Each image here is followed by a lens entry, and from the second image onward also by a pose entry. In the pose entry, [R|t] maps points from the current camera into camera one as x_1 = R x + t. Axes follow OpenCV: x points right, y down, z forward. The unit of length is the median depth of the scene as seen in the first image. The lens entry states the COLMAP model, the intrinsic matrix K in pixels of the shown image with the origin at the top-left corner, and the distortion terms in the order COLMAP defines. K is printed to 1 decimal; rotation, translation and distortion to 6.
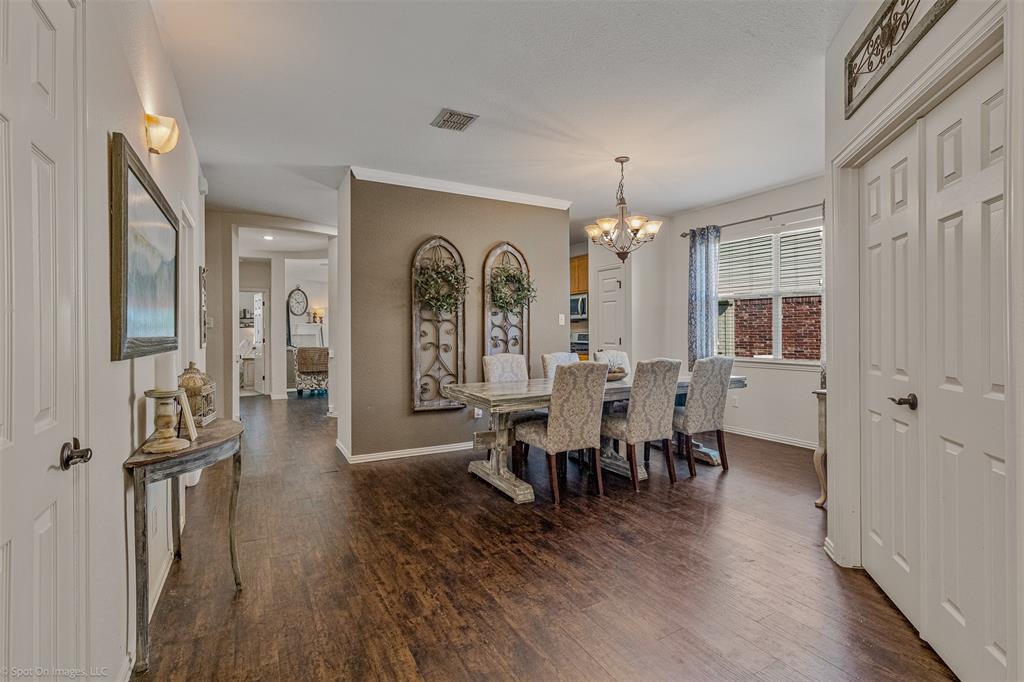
lens RADIAL K [[484.6, 0, 504.4], [0, 484.6, 334.0], [0, 0, 1]] dist [0.008517, 0.001021]
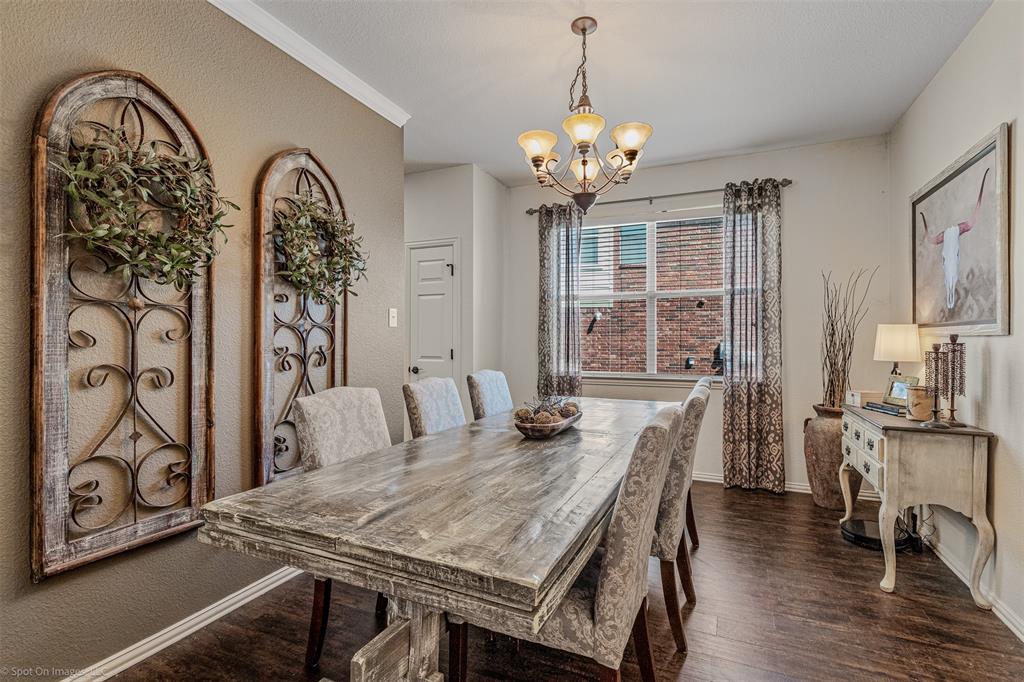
lens RADIAL K [[484.6, 0, 516.3], [0, 484.6, 343.2], [0, 0, 1]] dist [0.008517, 0.001021]
pose [[0.788857, 0.003921, 0.614564, -0.133216], [-0.003550, 0.999992, -0.001824, 0.000959], [-0.614566, -0.000743, 0.788865, 0.526356]]
